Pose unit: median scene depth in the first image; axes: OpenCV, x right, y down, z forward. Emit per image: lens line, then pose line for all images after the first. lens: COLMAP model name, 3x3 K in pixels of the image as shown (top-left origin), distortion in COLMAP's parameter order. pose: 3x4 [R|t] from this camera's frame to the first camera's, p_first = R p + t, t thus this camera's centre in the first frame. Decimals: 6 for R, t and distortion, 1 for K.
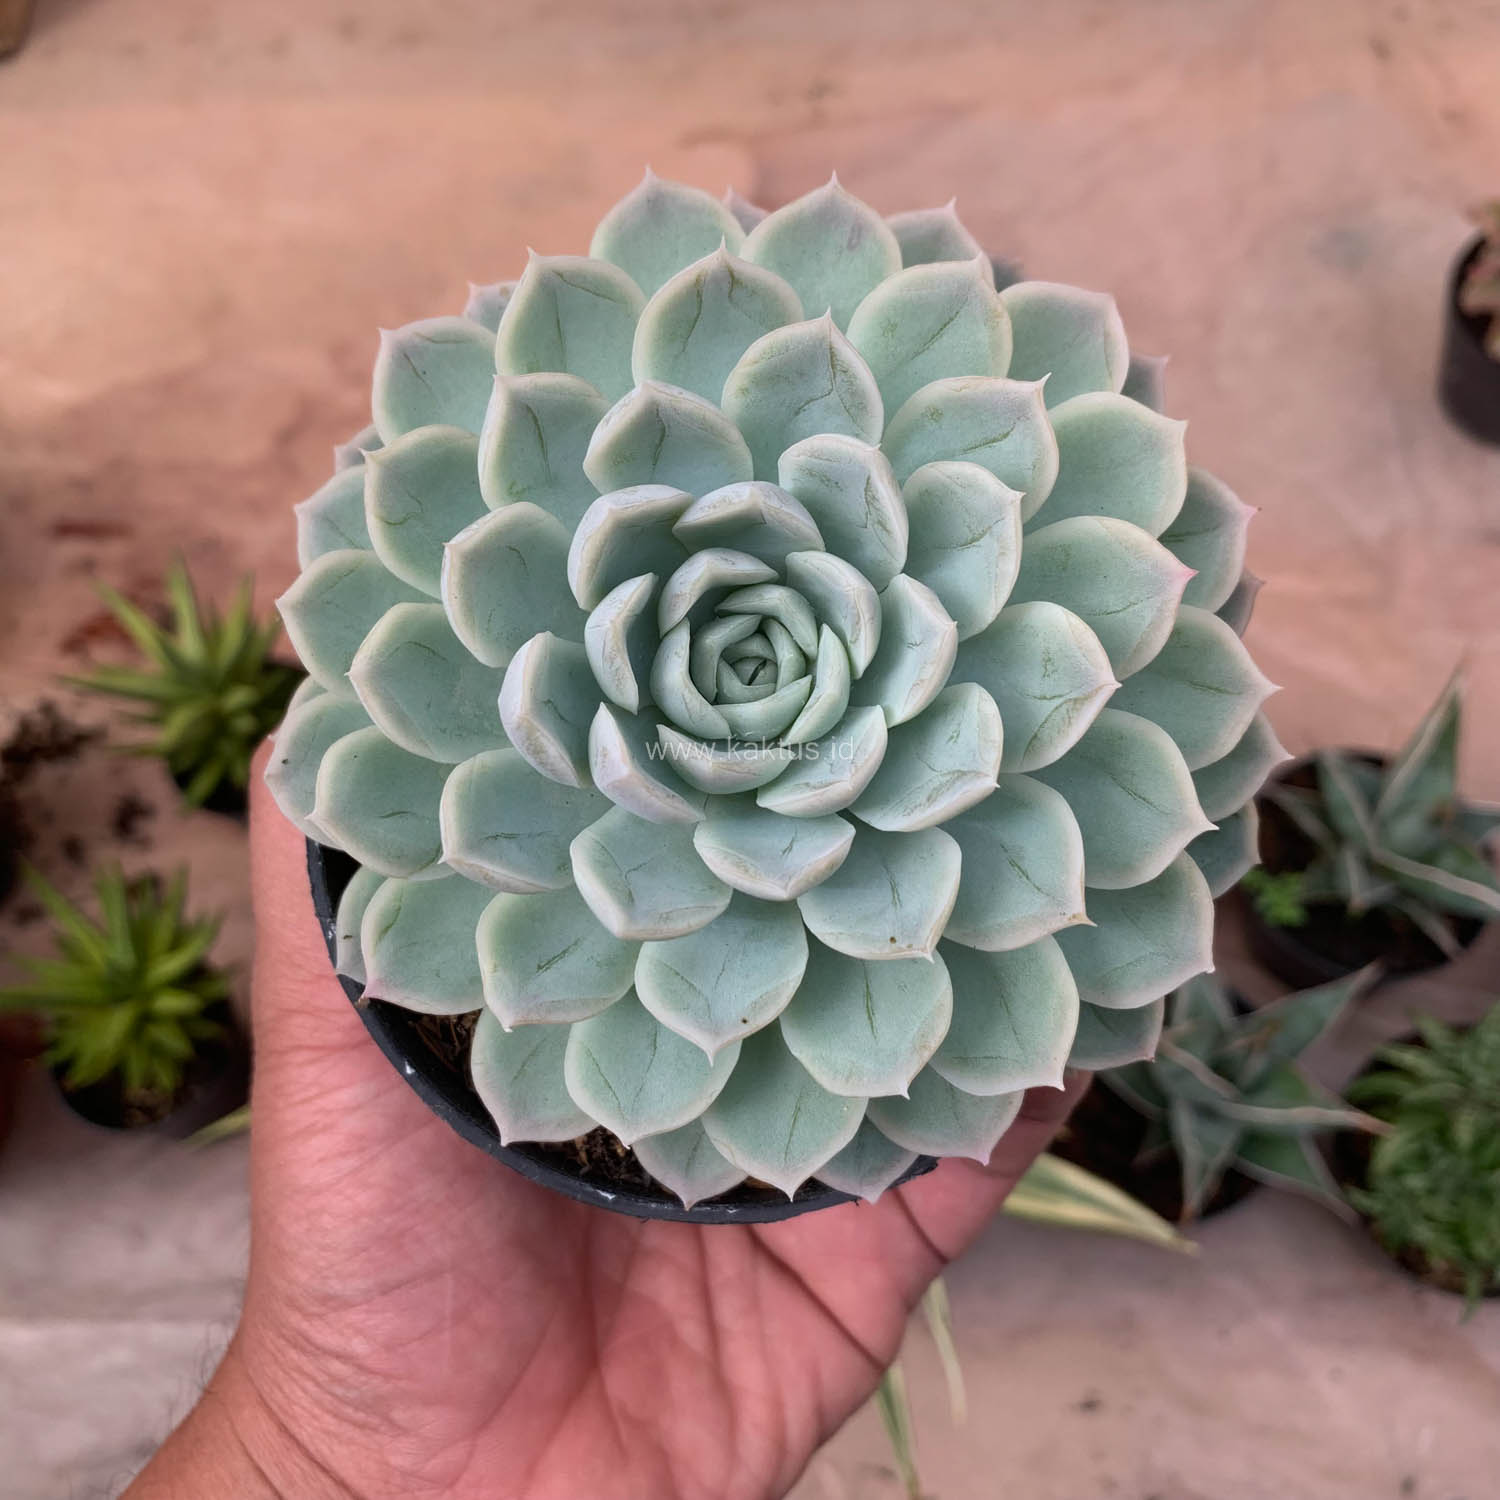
lens RADIAL K [[1570.7, 0, 753.0], [0, 1570.7, 731.5], [0, 0, 1]] dist [0.052580, 0.343505]
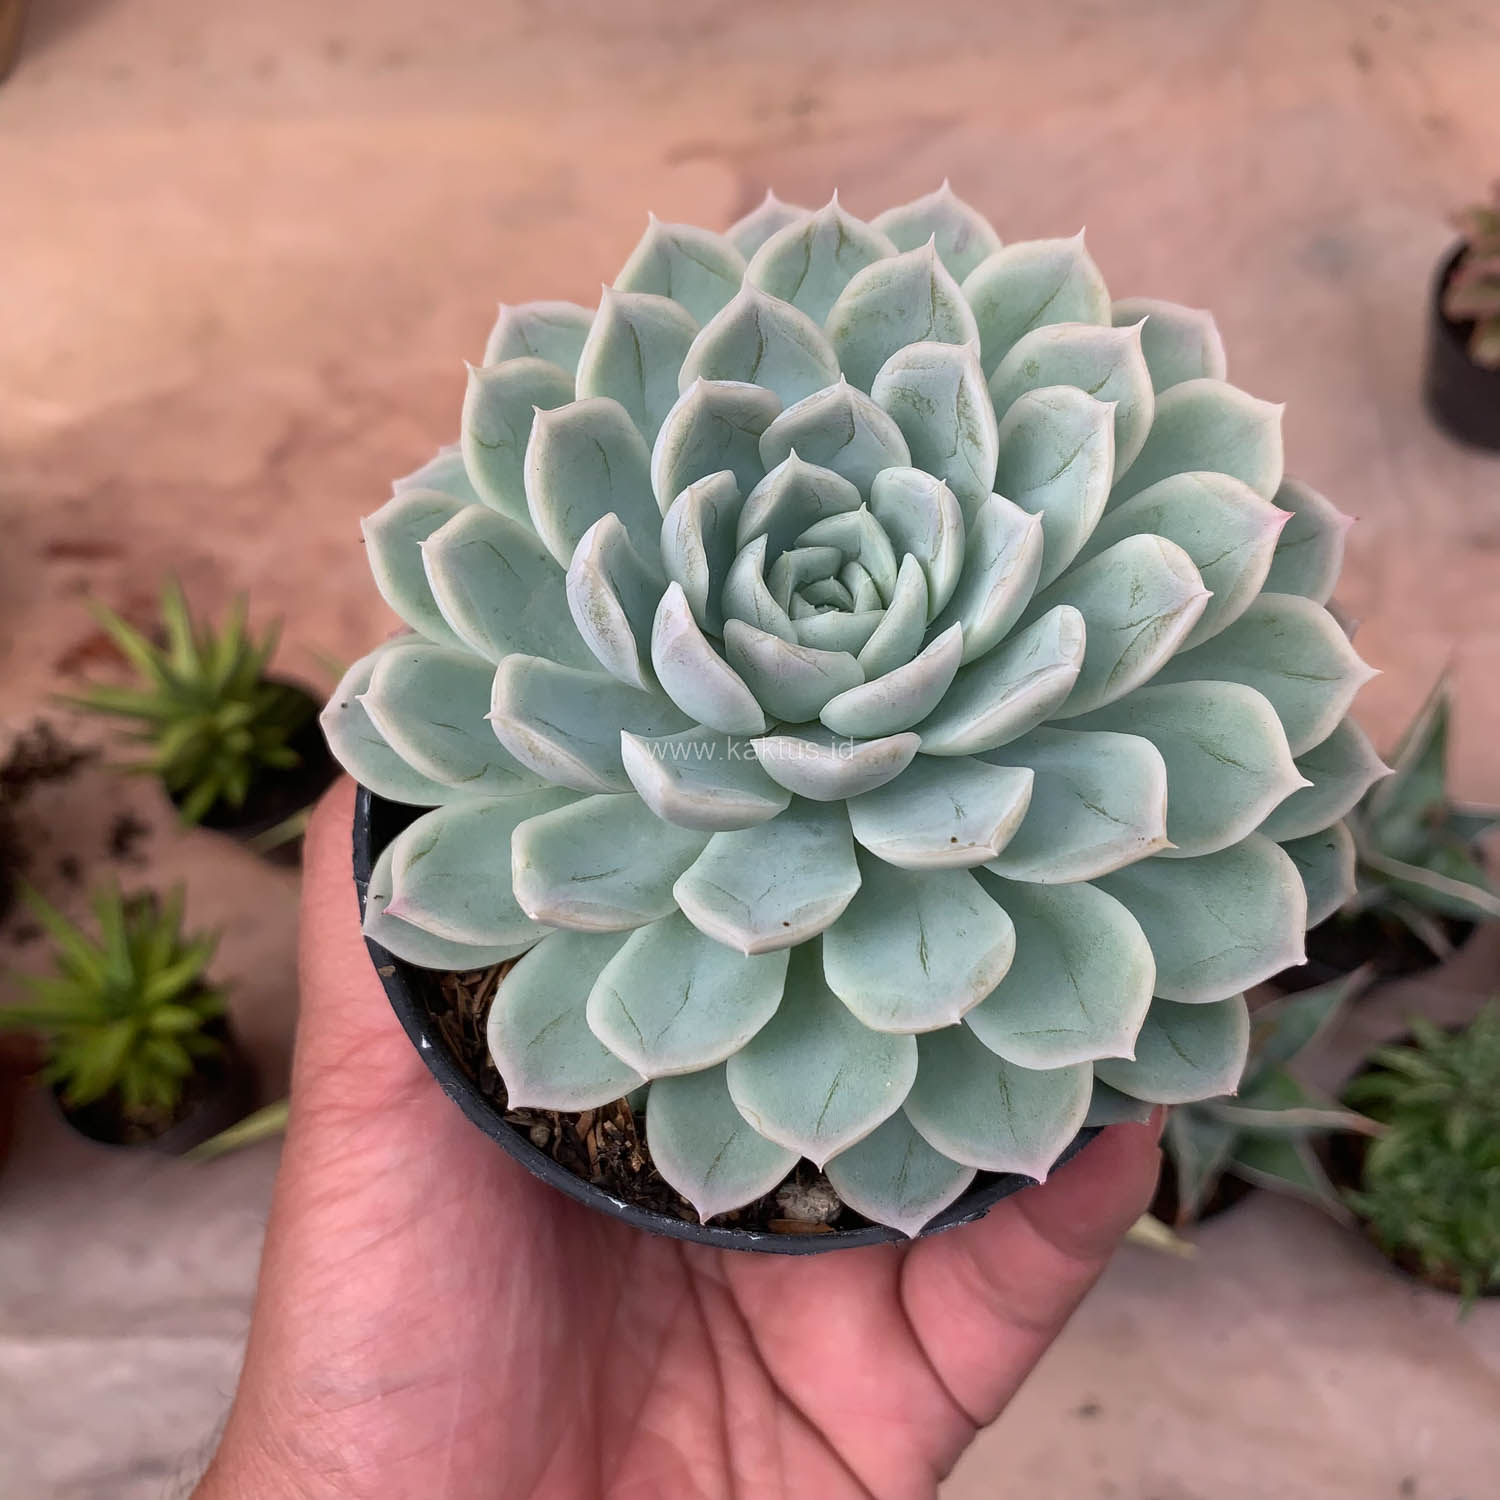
lens RADIAL K [[1581.4, 0, 736.1], [0, 1581.4, 745.2], [0, 0, 1]] dist [0.125971, -0.564333]
pose [[0.993742, 0.084763, -0.072745, 0.022890], [-0.100193, 0.964315, -0.245068, 0.300004], [0.049376, 0.250823, 0.966773, 0.072879]]
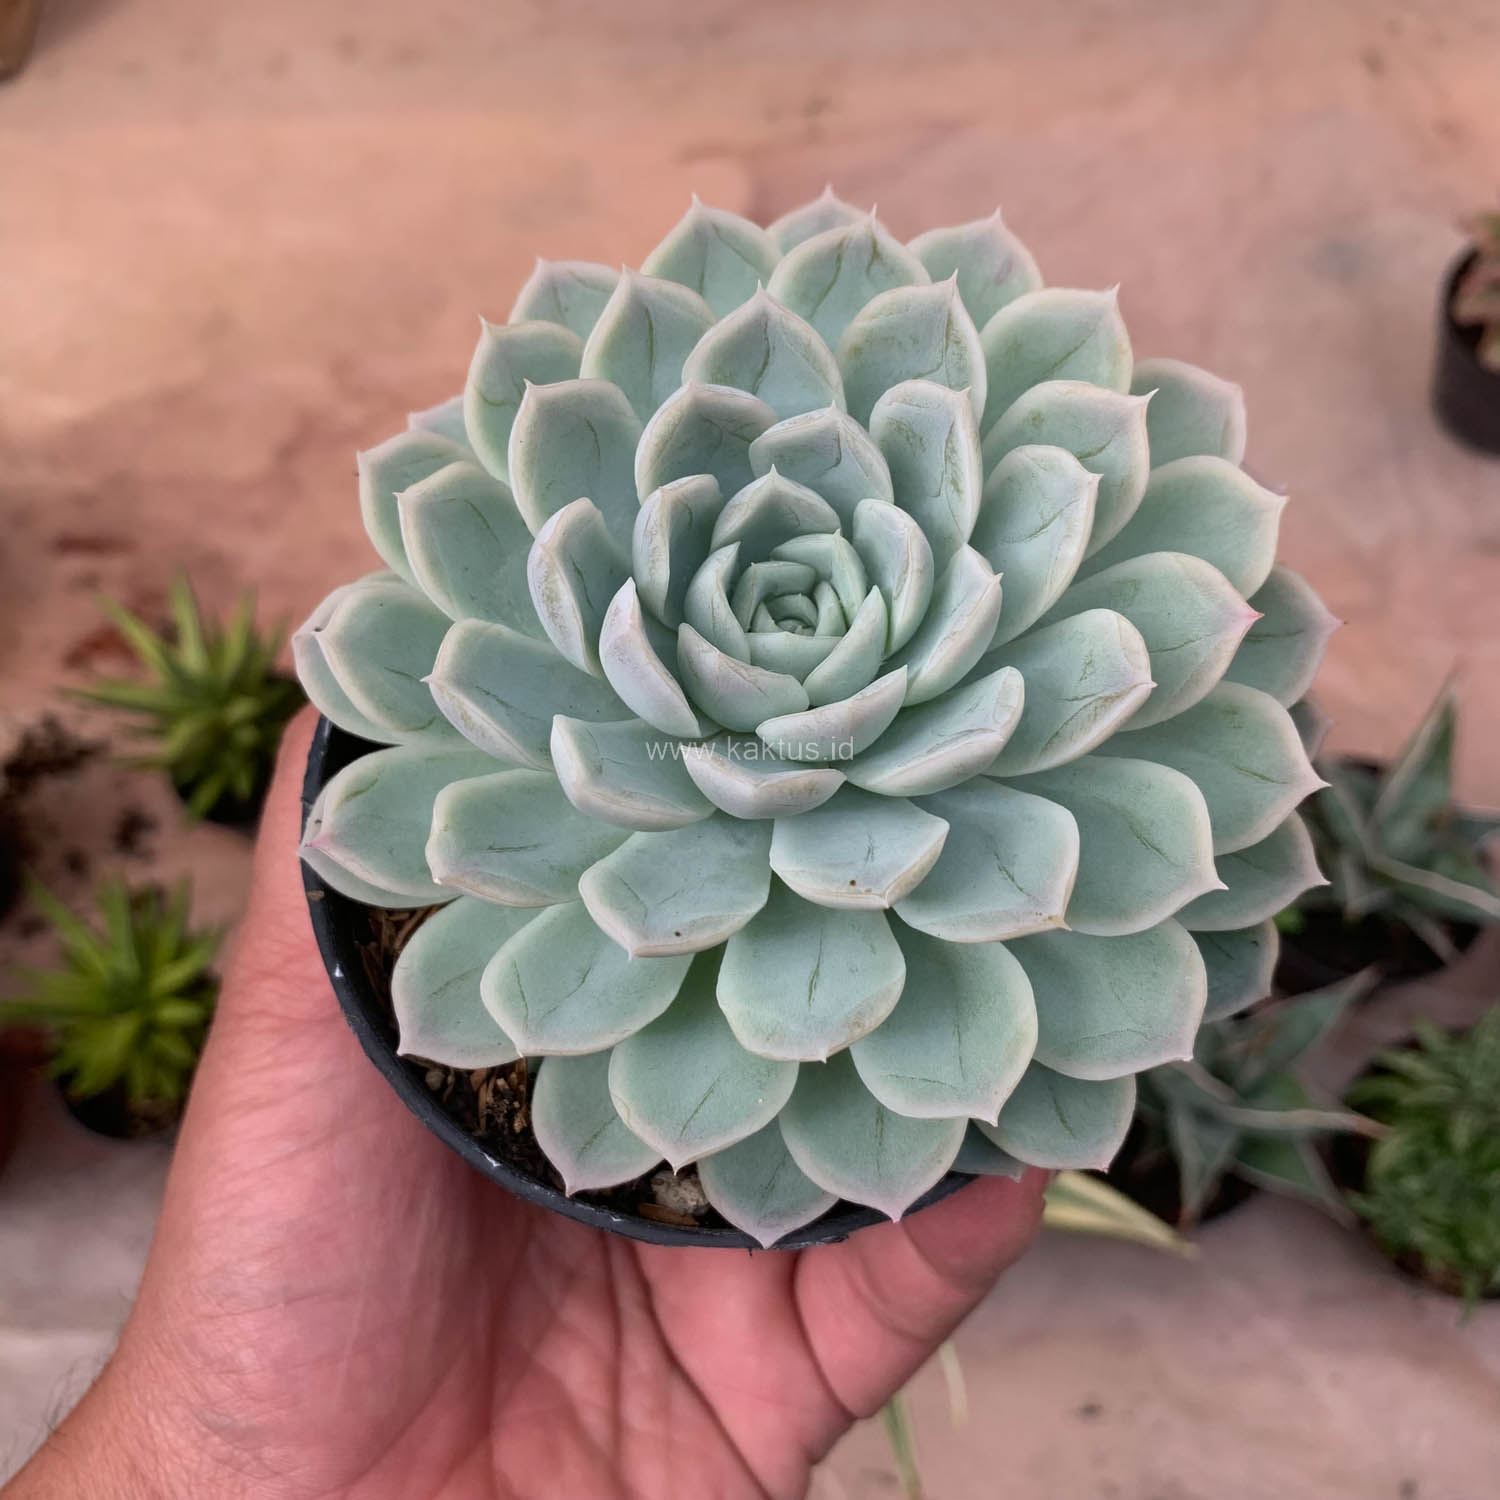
lens RADIAL K [[1586.9, 0, 744.5], [0, 1586.9, 747.6], [0, 0, 1]] dist [0.061995, -0.035769]
pose [[0.960238, 0.259778, -0.102269, 0.095953], [-0.275403, 0.941472, -0.194378, 0.241305], [0.045788, 0.214814, 0.975581, 0.057959]]
